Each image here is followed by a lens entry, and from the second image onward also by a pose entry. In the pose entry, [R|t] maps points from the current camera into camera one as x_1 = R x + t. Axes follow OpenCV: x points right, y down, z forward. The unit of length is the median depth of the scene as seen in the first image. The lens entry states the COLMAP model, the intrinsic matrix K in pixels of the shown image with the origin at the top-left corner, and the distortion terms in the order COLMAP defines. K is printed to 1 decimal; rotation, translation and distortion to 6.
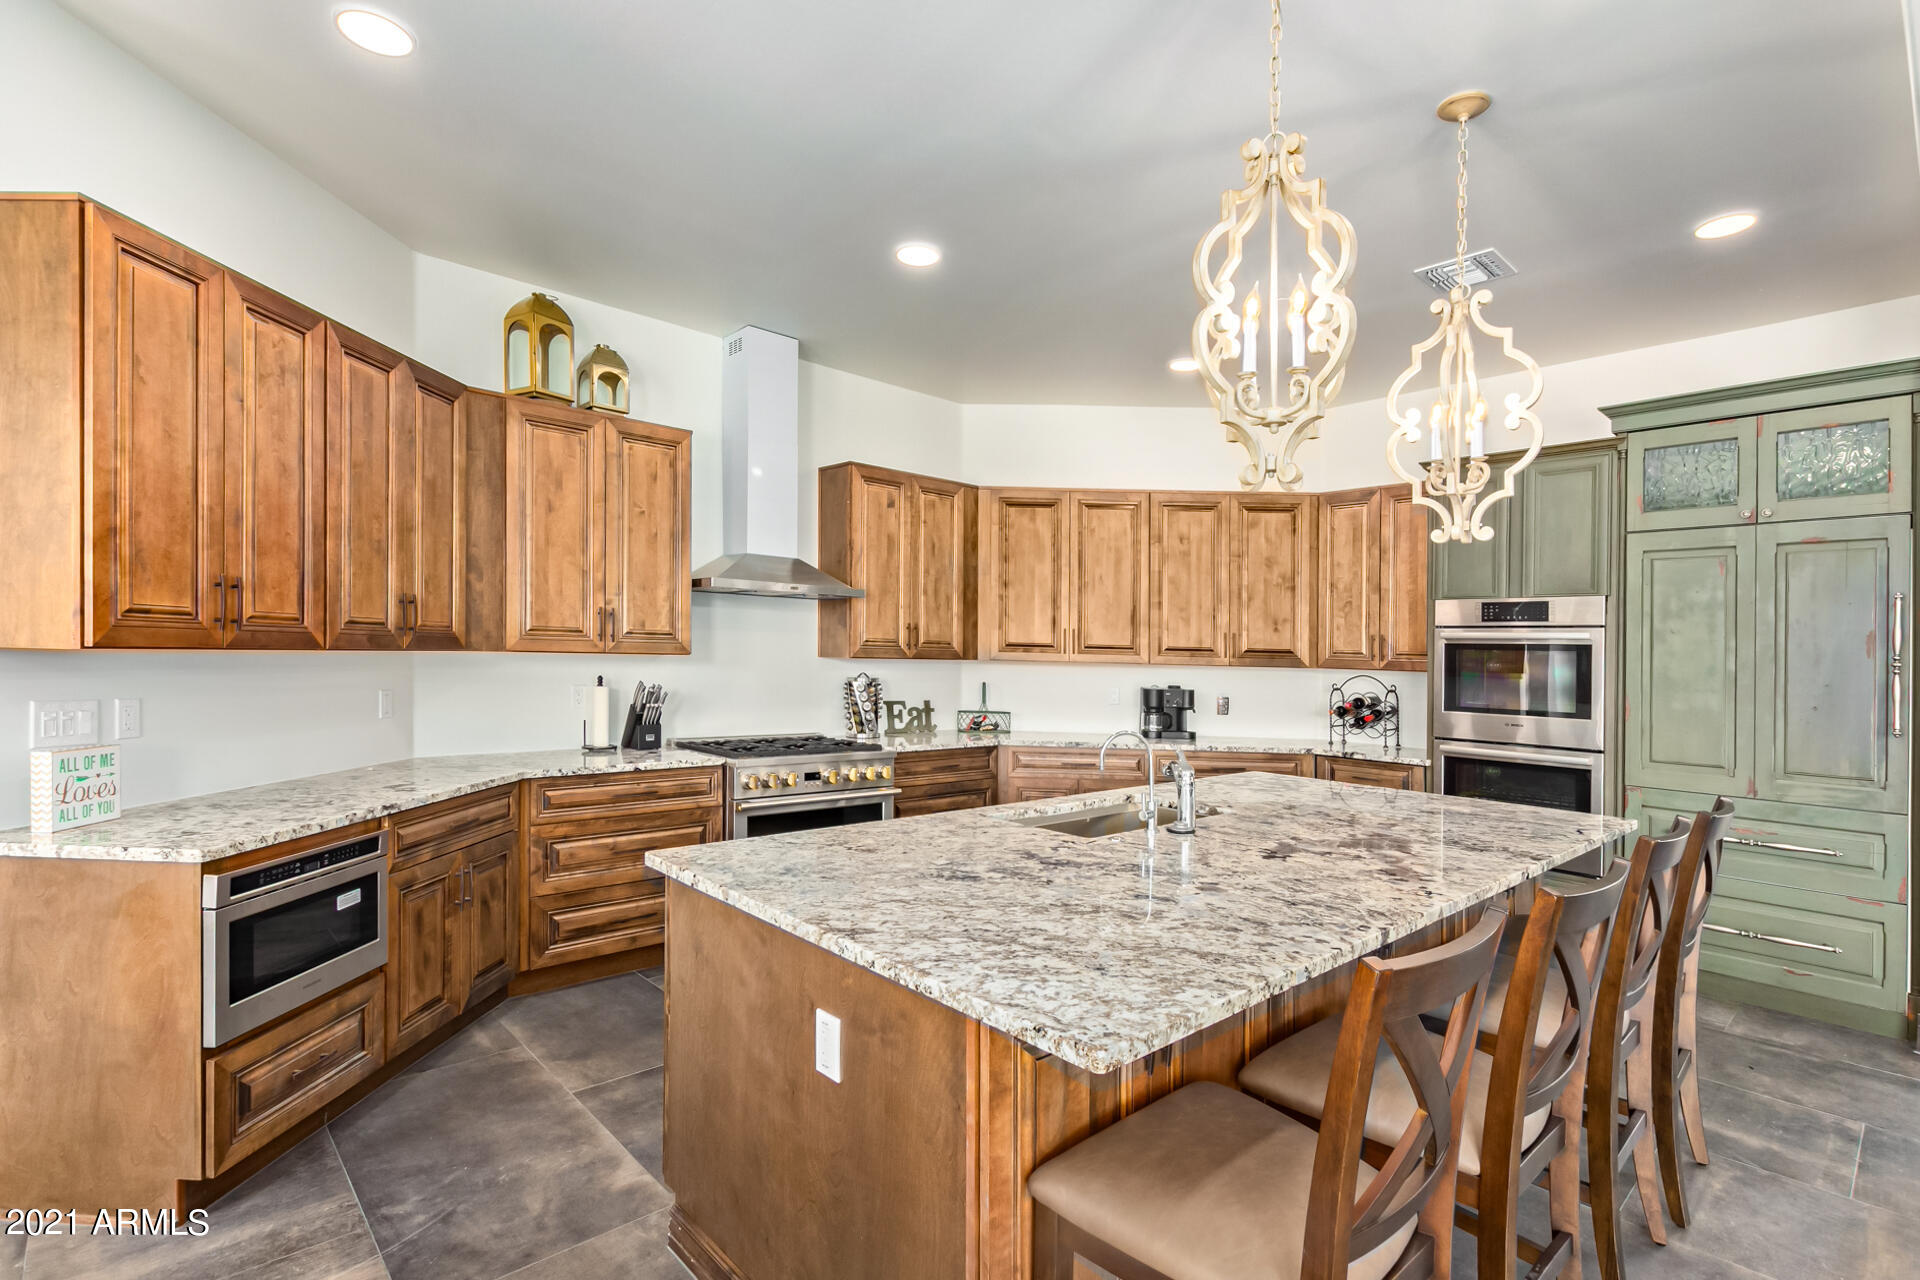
lens RADIAL K [[906.1, 0, 957.9], [0, 906.1, 631.4], [0, 0, 1]] dist [0.000800, -0.000152]
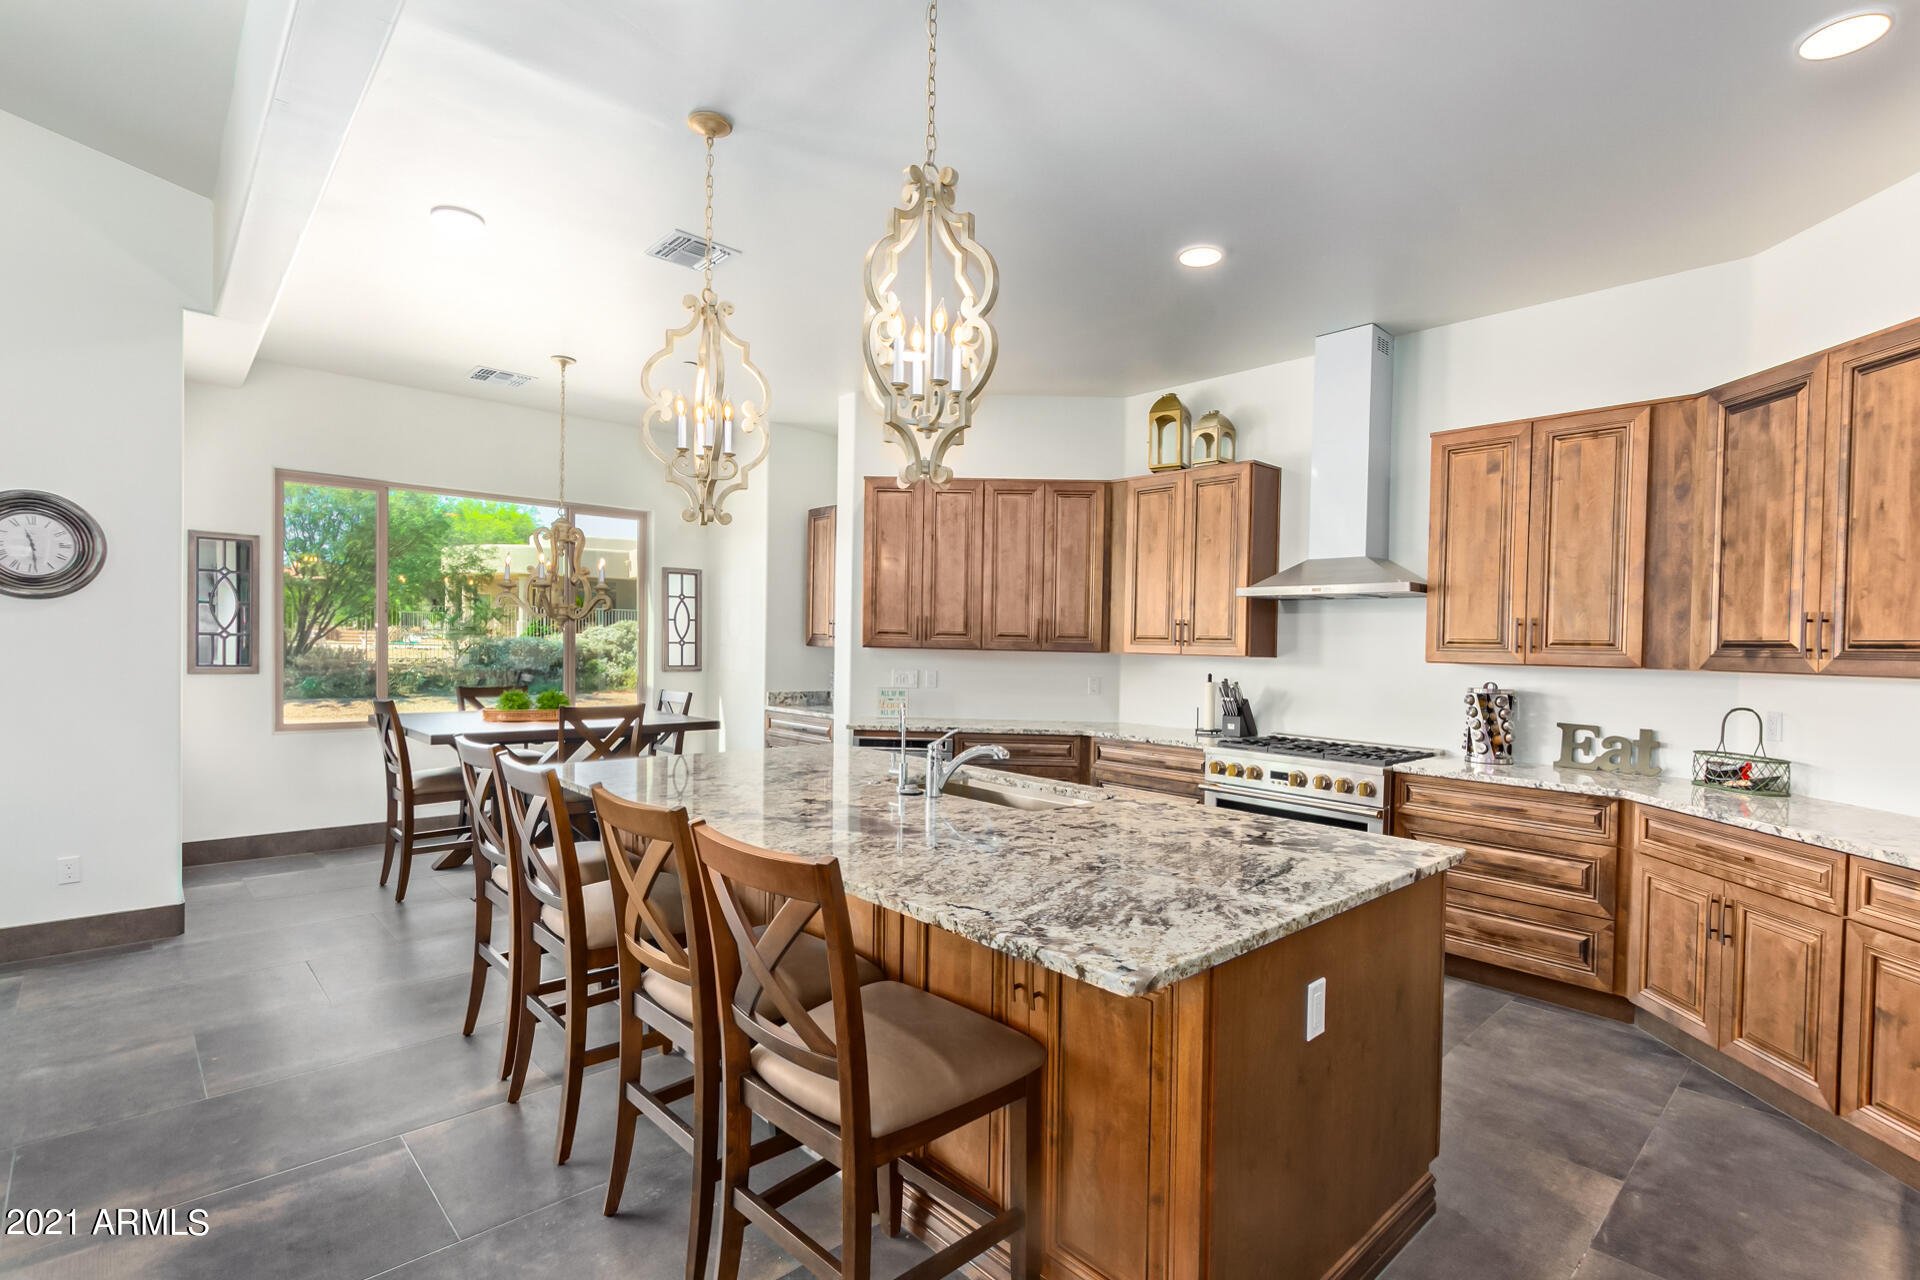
lens RADIAL K [[880.4, 0, 963.2], [0, 880.4, 646.9], [0, 0, 1]] dist [0.002234, 0.000330]
pose [[0.021638, -0.018424, -0.999596, 1.499586], [0.002783, 0.999827, -0.018368, 0.060767], [0.999762, -0.002384, 0.021686, 1.151120]]
